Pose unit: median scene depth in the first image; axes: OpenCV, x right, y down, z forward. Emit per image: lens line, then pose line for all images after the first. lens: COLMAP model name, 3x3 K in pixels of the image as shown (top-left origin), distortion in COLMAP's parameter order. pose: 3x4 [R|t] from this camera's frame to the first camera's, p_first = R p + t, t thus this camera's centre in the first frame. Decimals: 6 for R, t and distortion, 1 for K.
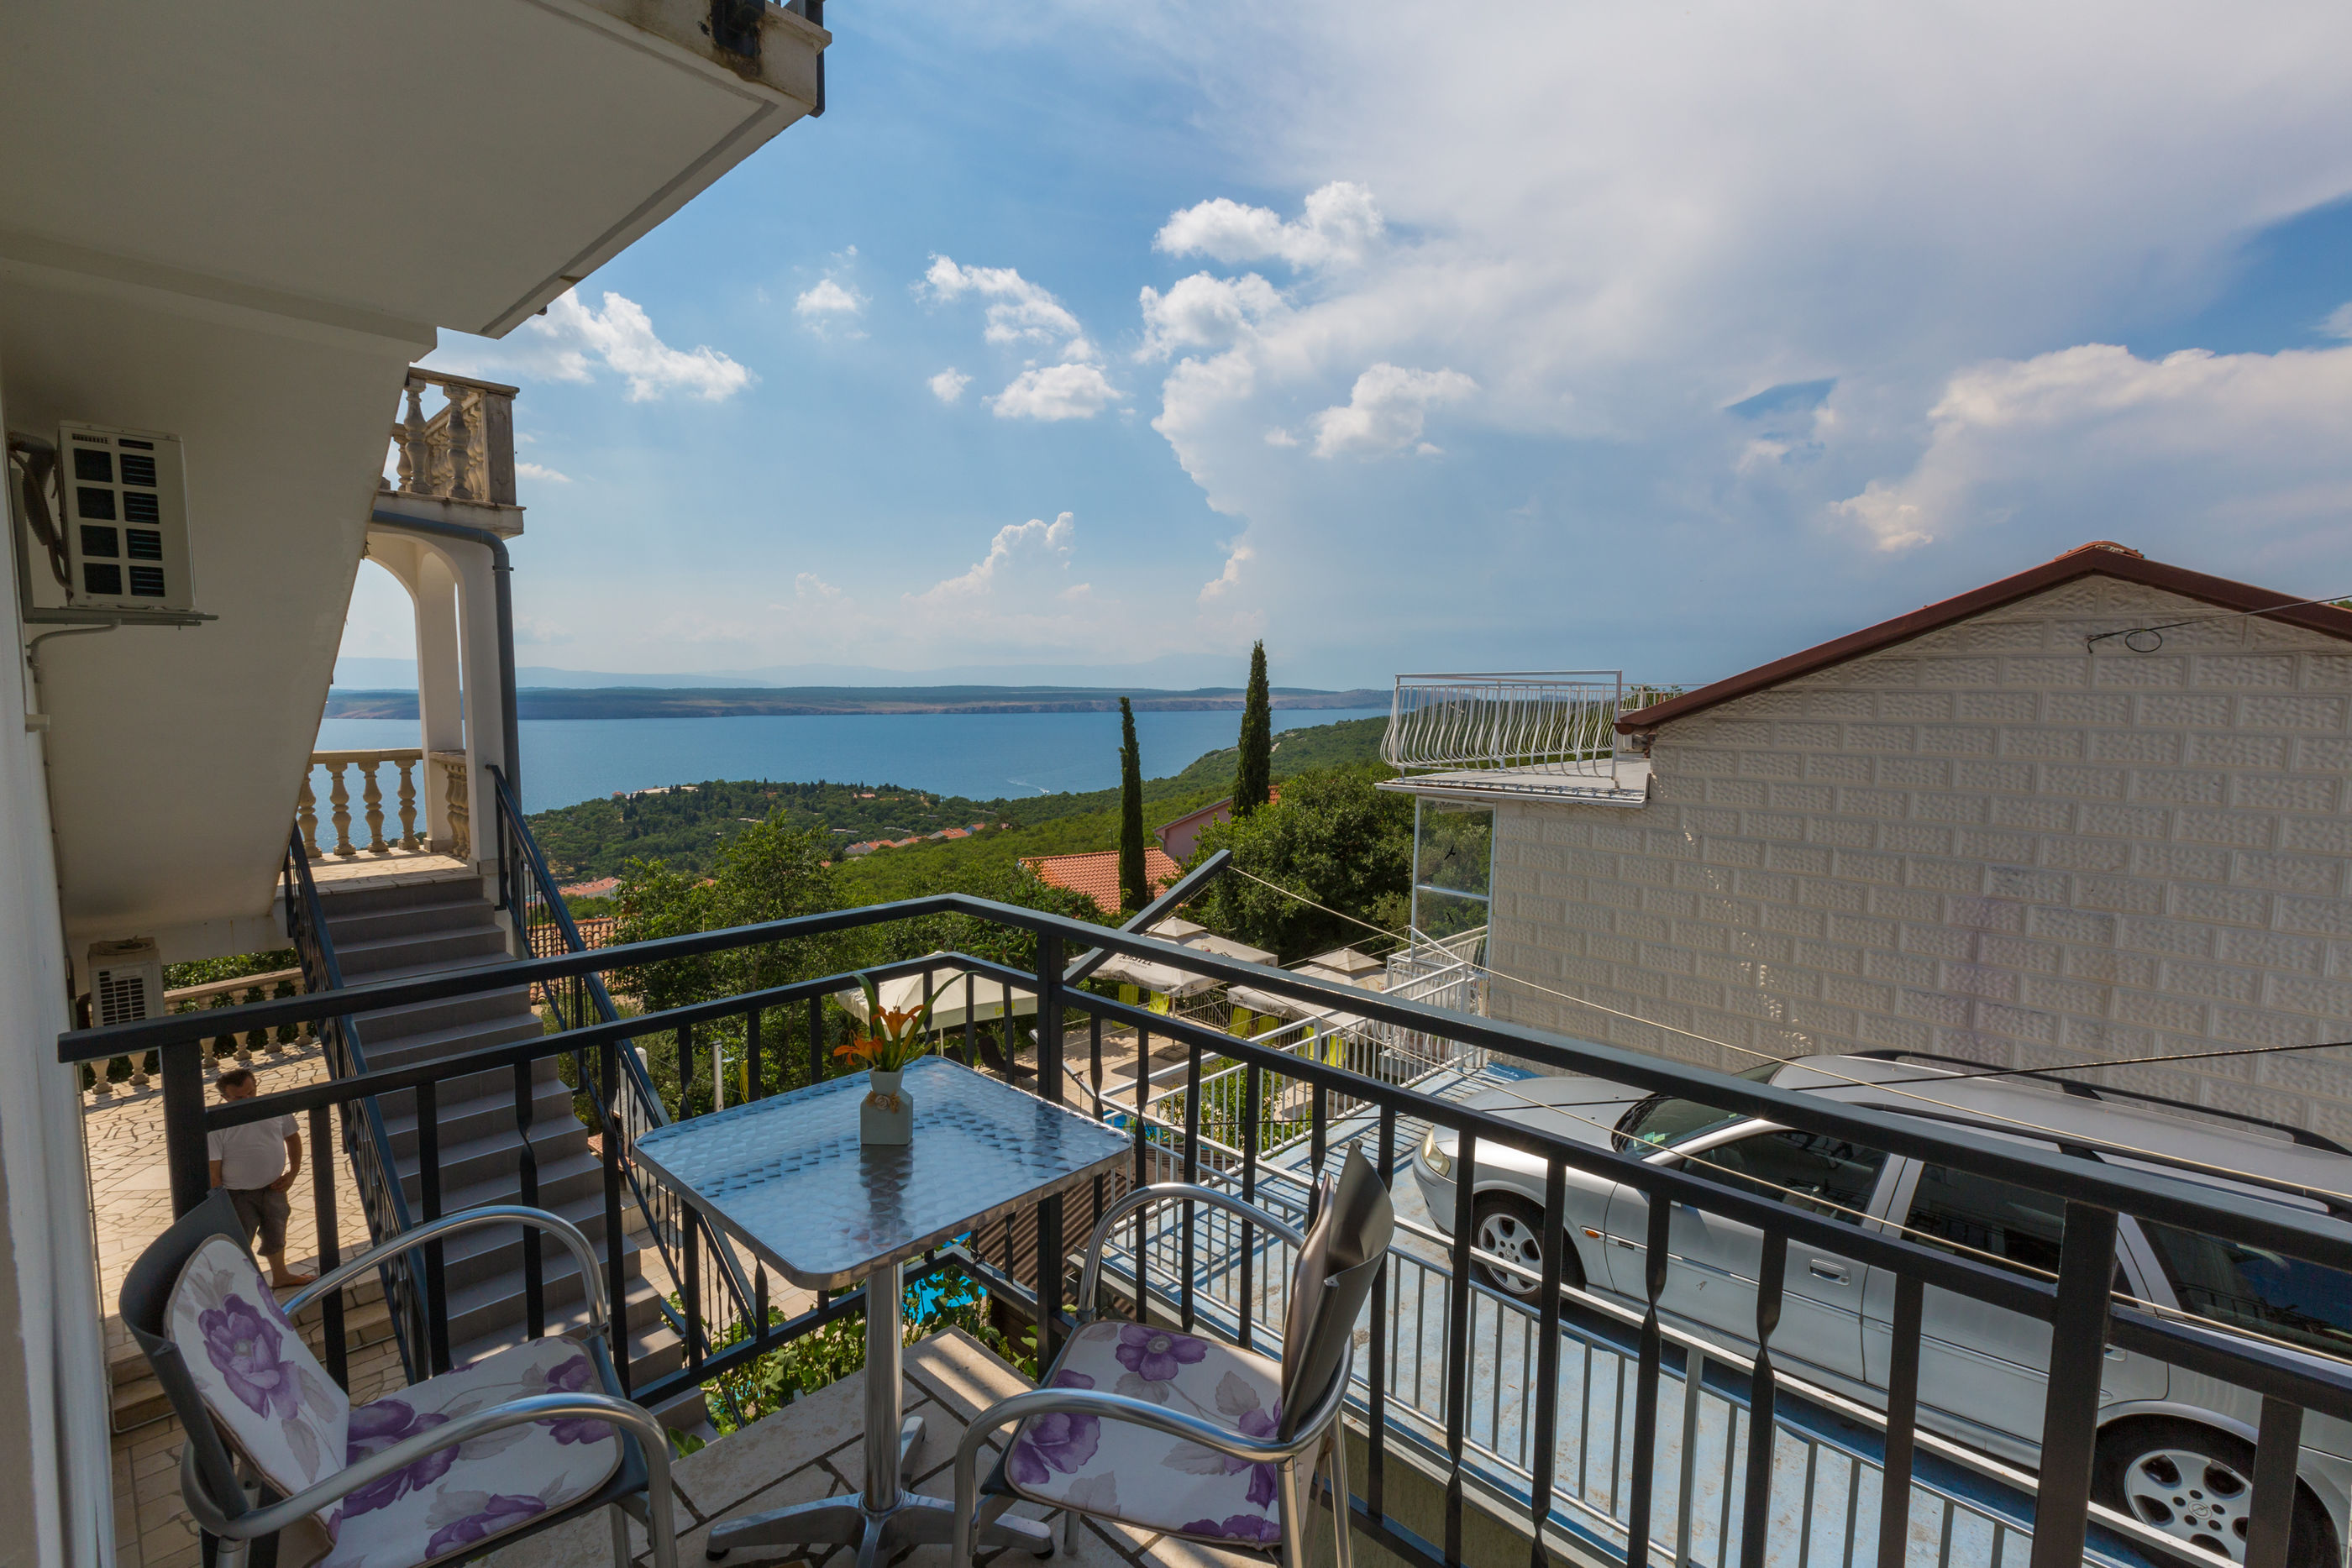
lens RADIAL K [[1056.9, 0, 1175.2], [0, 1056.9, 794.6], [0, 0, 1]] dist [-0.013326, 0.012258]
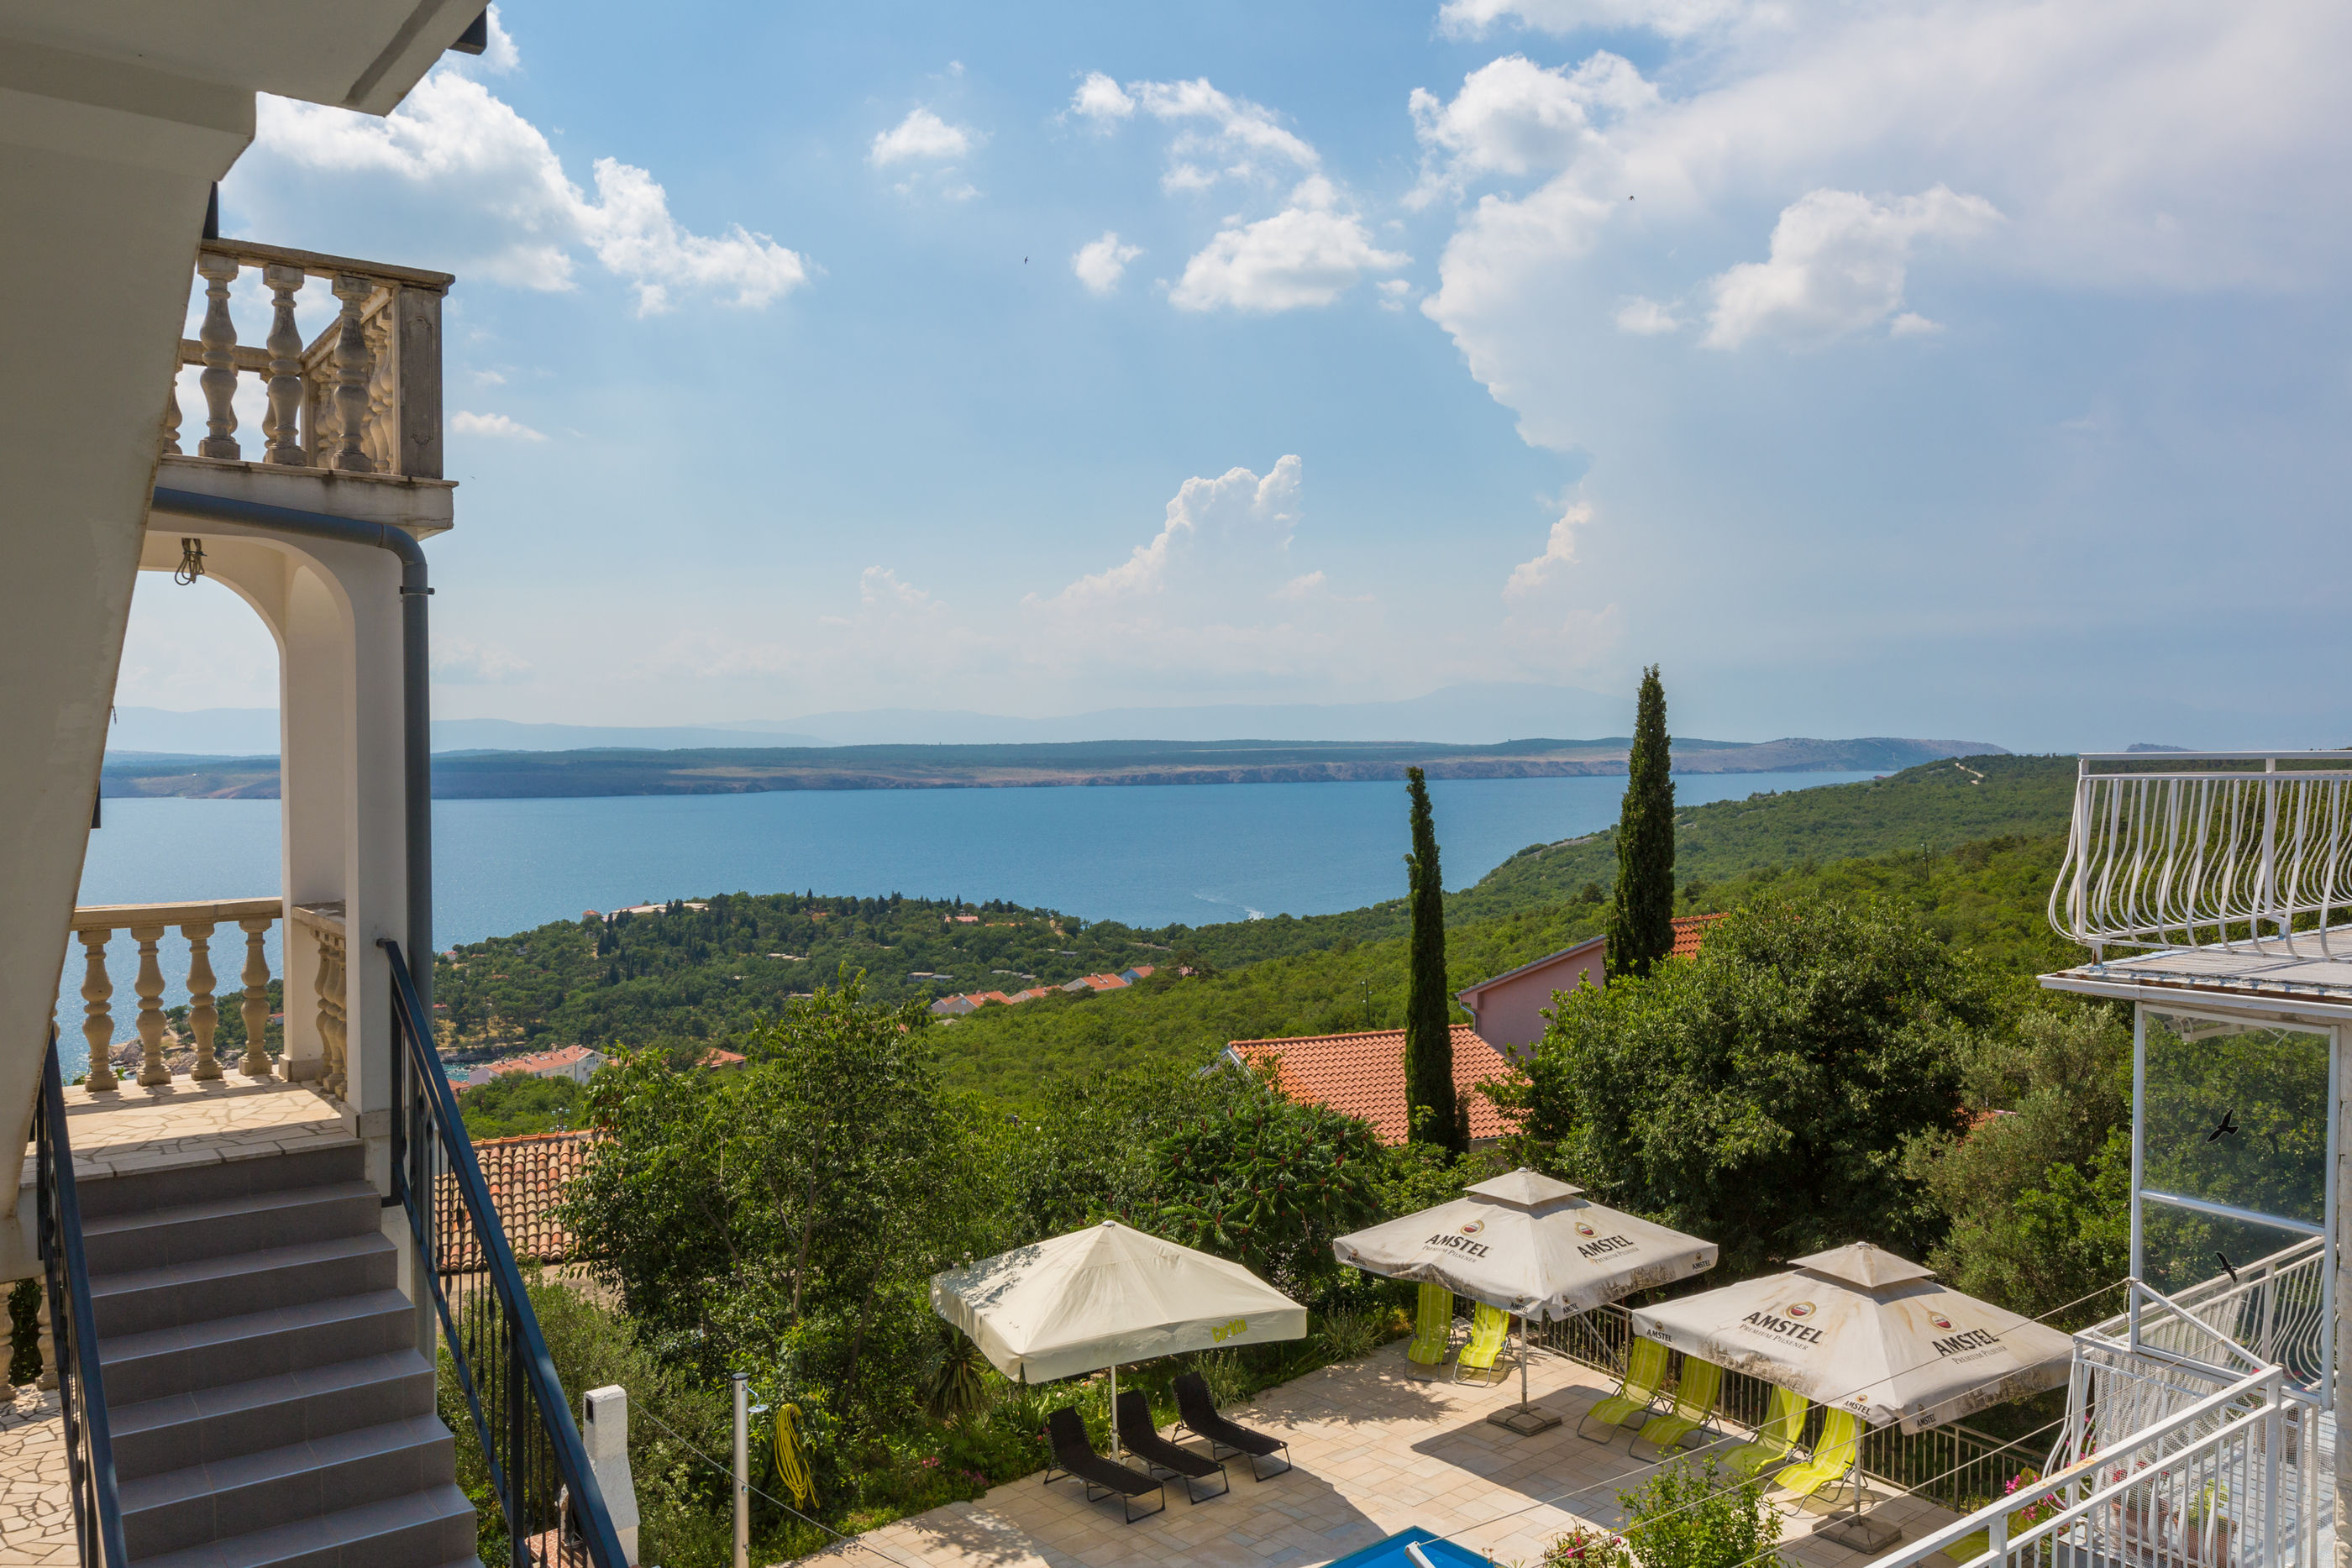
lens RADIAL K [[1754.0, 0, 1166.1], [0, 1754.0, 794.8], [0, 0, 1]] dist [-0.001090, -0.000422]
pose [[0.985541, -0.006598, -0.169309, -0.024484], [-0.005310, 0.997548, -0.069781, -0.012136], [0.169354, 0.069671, 0.983090, 0.043901]]
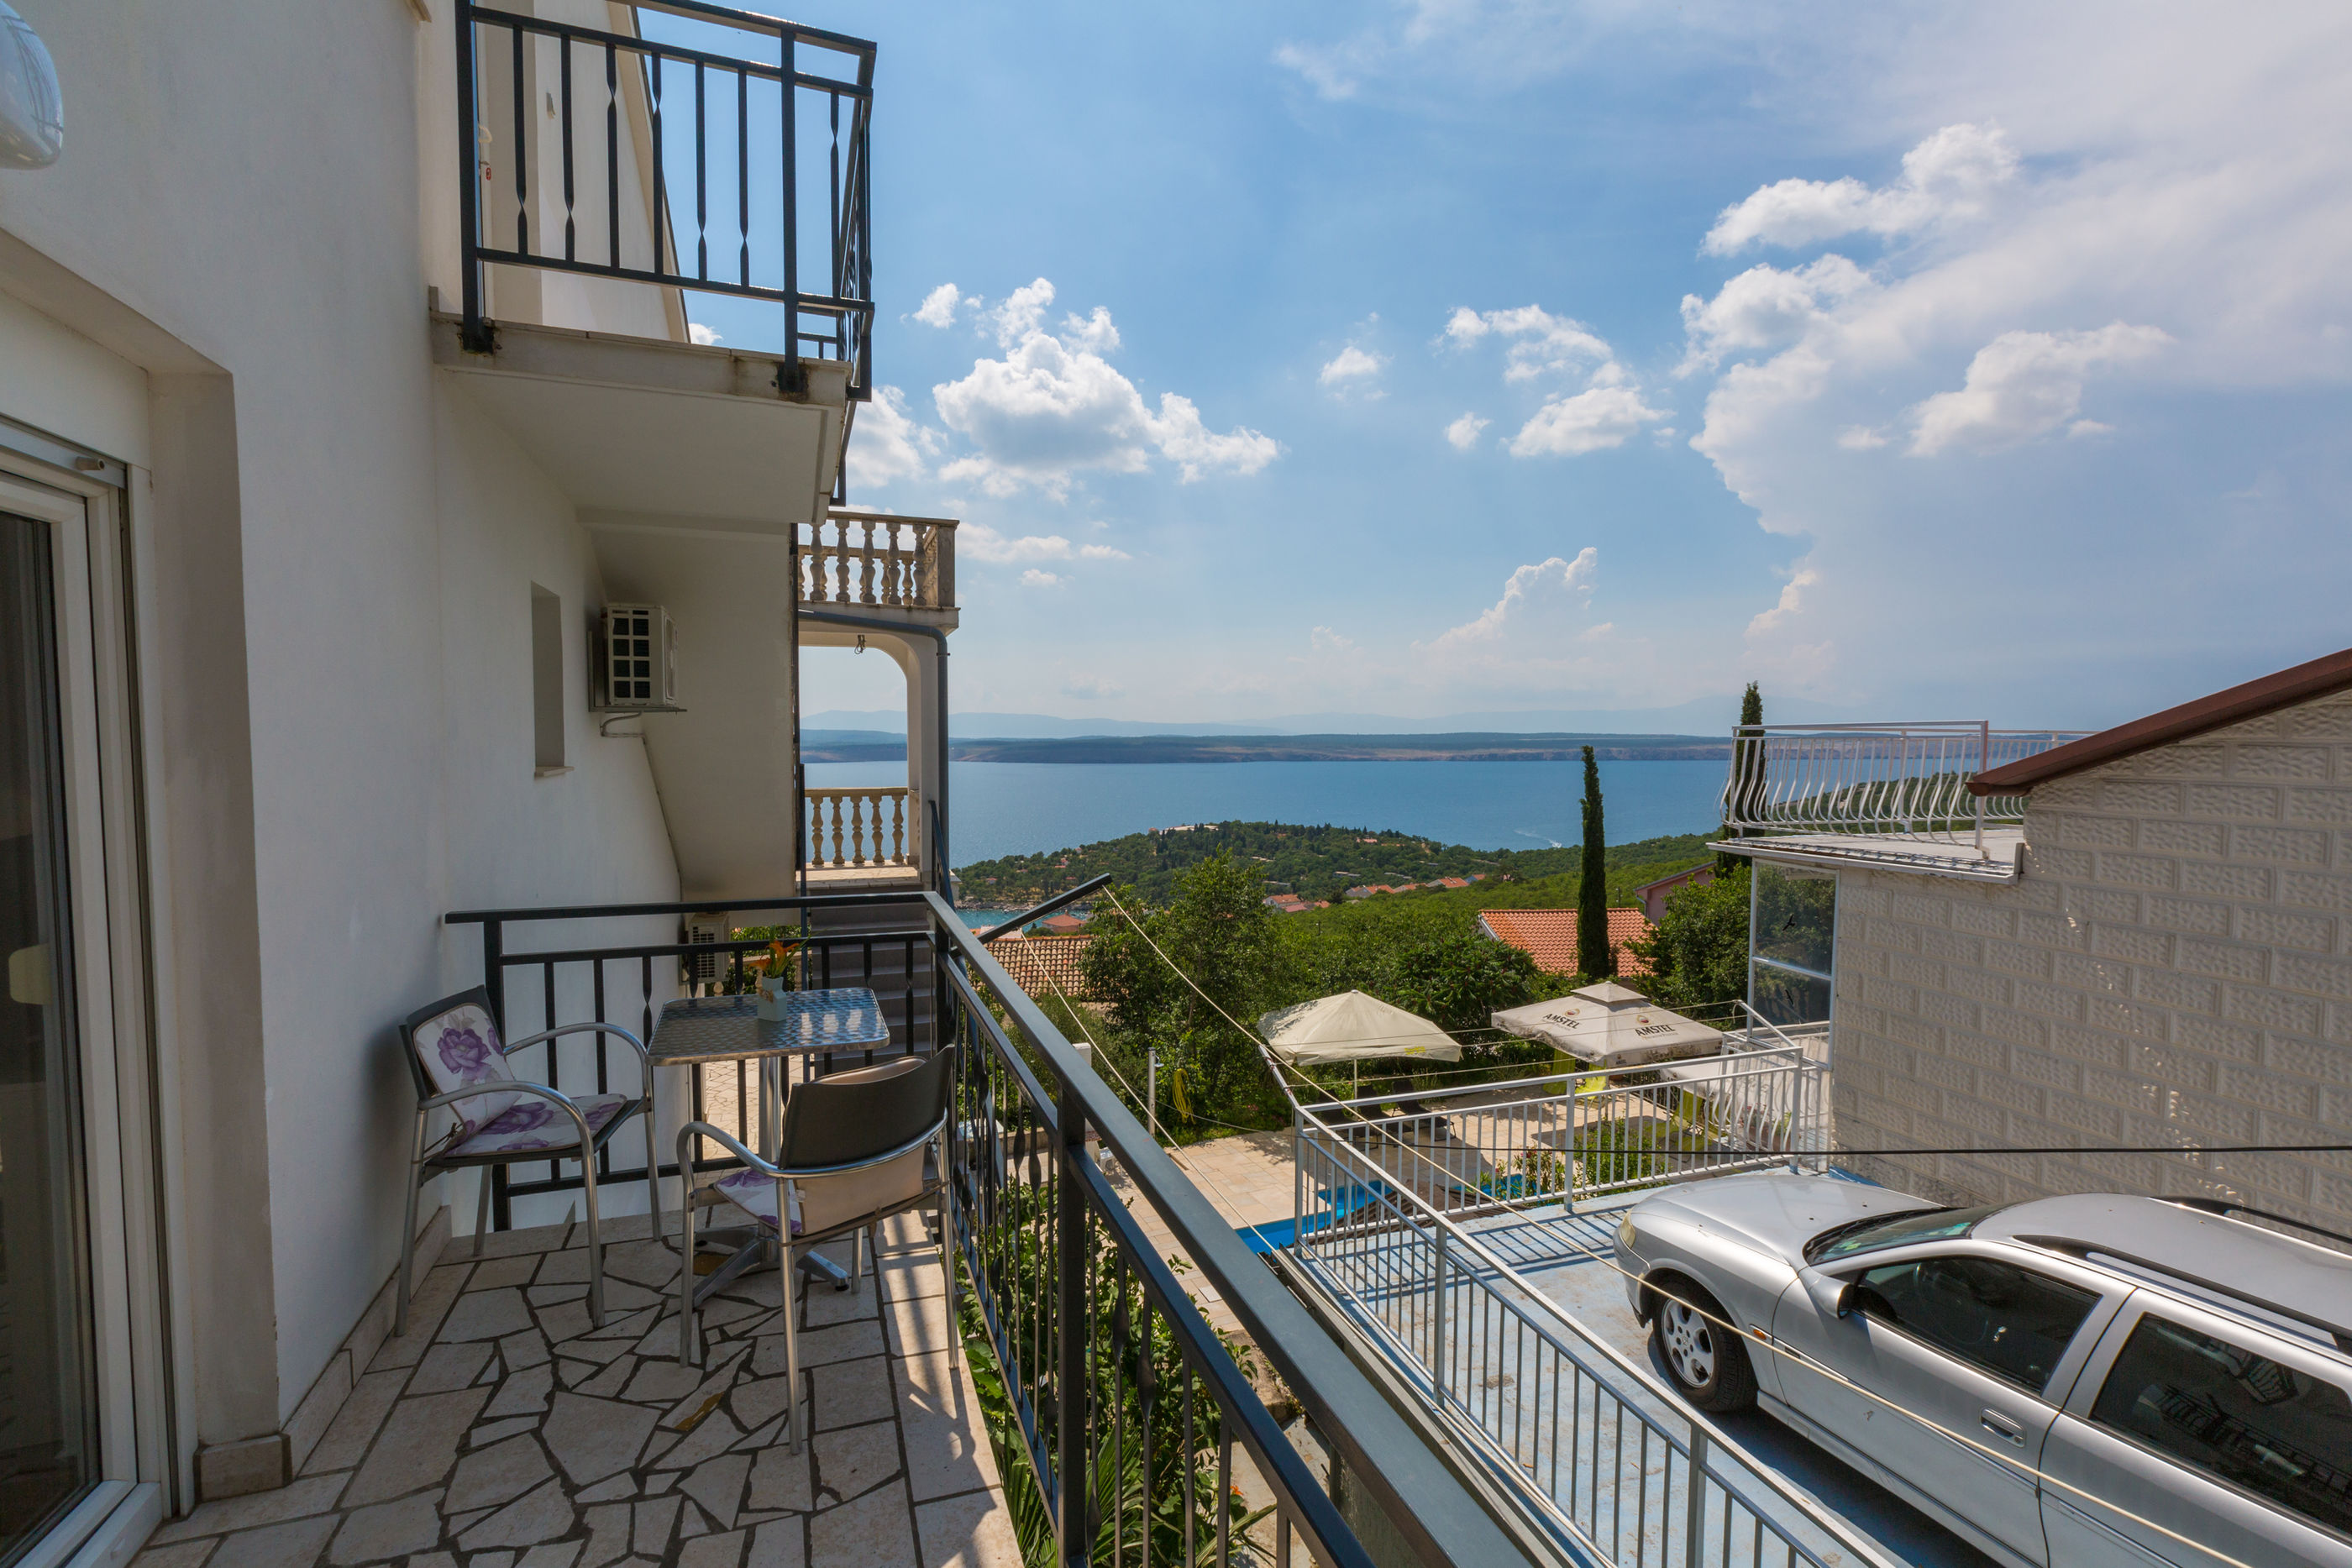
lens RADIAL K [[1058.2, 0, 1166.2], [0, 1058.2, 795.7], [0, 0, 1]] dist [0.003746, 0.000408]
pose [[0.888312, 0.021536, -0.458735, 0.066579], [-0.041483, 0.998579, -0.033449, -0.000410], [0.457363, 0.048743, 0.887943, -0.016684]]
